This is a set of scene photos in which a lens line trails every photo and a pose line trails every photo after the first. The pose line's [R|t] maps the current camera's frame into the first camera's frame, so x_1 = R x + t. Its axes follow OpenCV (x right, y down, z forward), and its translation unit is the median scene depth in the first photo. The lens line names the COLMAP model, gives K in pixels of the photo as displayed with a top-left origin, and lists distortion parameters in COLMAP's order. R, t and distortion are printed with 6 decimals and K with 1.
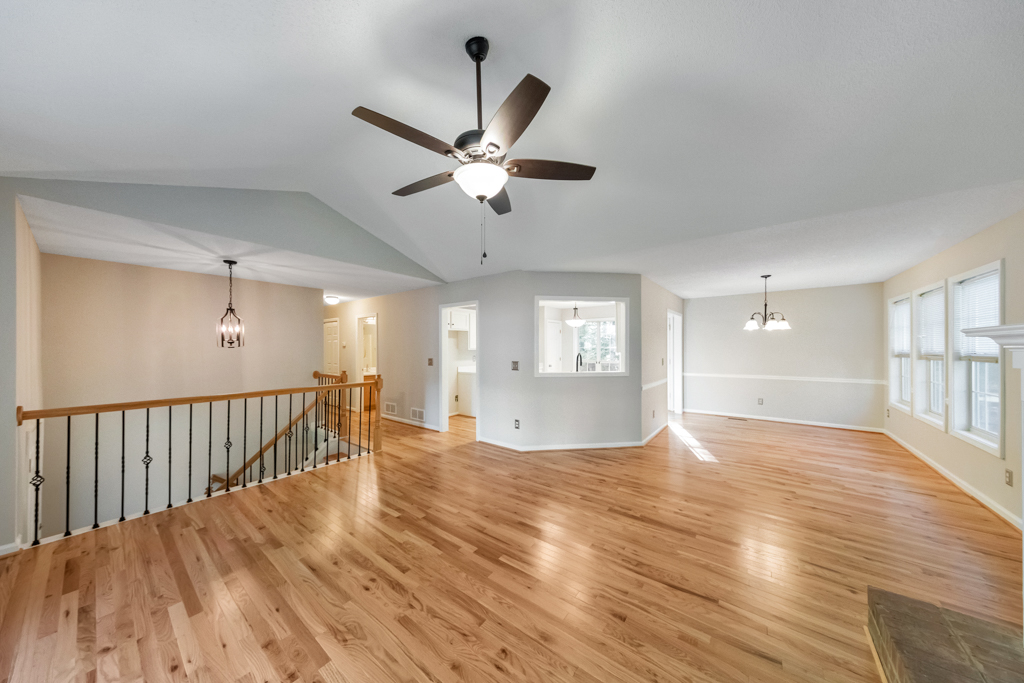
lens RADIAL K [[323.6, 0, 512.3], [0, 323.6, 346.1], [0, 0, 1]] dist [0.008702, -0.000134]
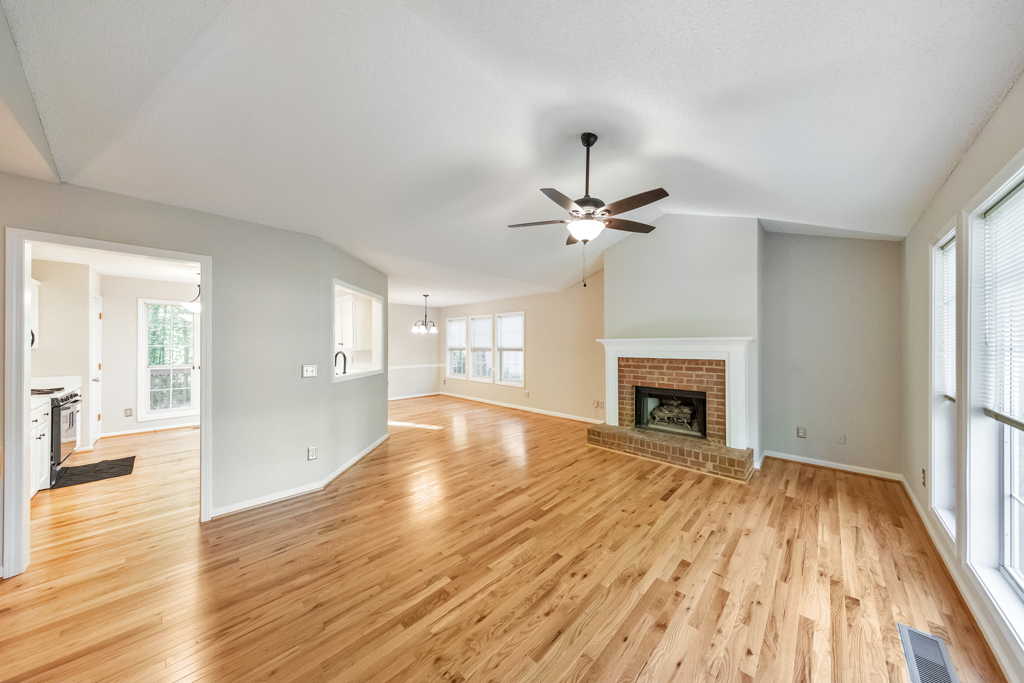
lens RADIAL K [[327.7, 0, 516.4], [0, 327.7, 344.7], [0, 0, 1]] dist [0.009930, -0.000073]
pose [[0.105550, 0.000670, 0.994414, -0.923417], [-0.001176, 0.999999, -0.000549, 0.004258], [-0.994413, -0.001112, 0.105551, 0.674550]]
